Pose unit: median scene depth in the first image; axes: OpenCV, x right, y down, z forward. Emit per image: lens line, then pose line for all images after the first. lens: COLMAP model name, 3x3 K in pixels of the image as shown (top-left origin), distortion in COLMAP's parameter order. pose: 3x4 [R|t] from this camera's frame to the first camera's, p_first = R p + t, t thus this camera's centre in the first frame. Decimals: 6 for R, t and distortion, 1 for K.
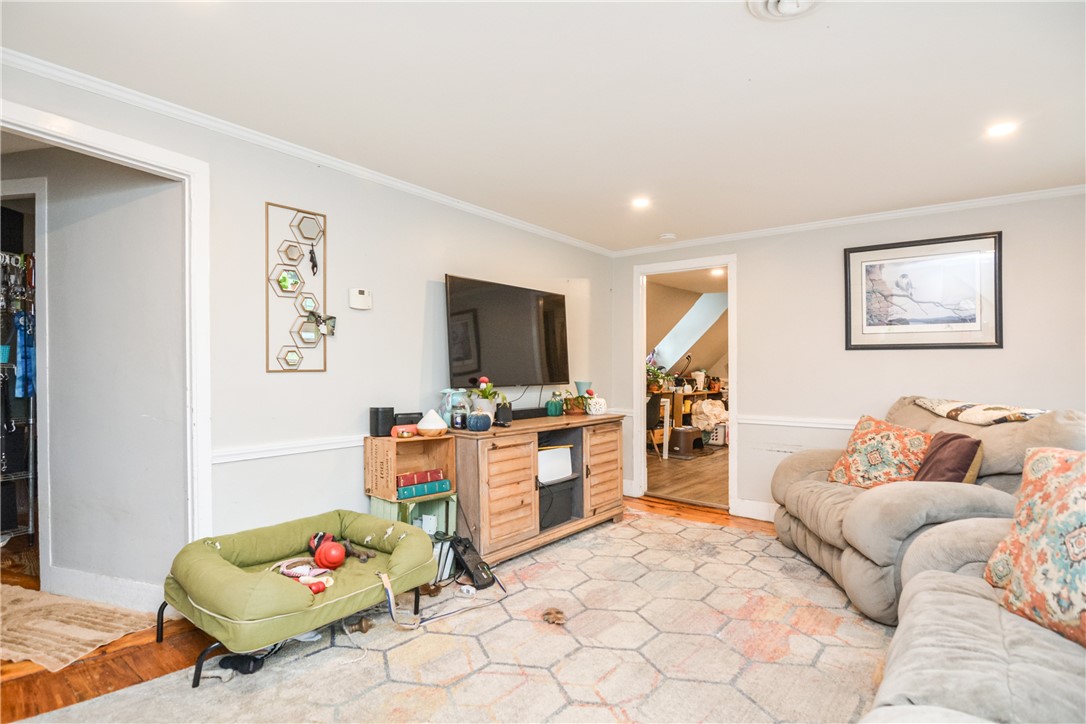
lens RADIAL K [[537.1, 0, 535.6], [0, 537.1, 368.5], [0, 0, 1]] dist [-0.011093, -0.006487]
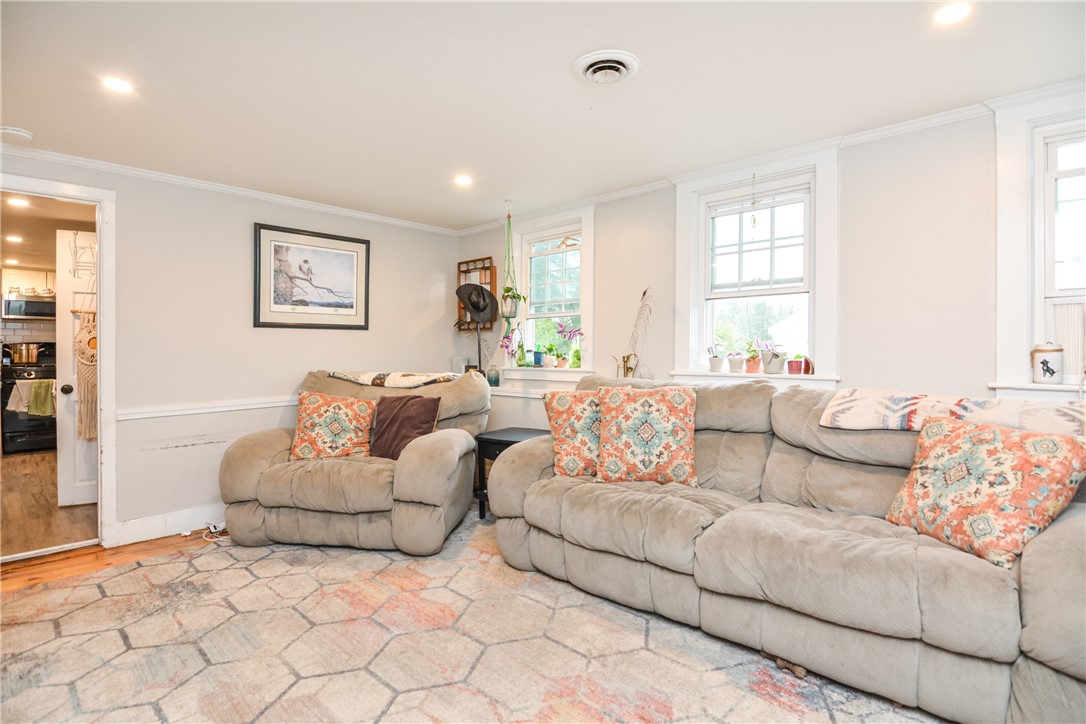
lens RADIAL K [[537.1, 0, 528.7], [0, 537.1, 344.3], [0, 0, 1]] dist [-0.011093, -0.006487]
pose [[0.084054, -0.002758, 0.996457, -0.410128], [0.004964, 0.999985, 0.002349, -0.003681], [-0.996449, 0.004749, 0.084067, 0.498335]]
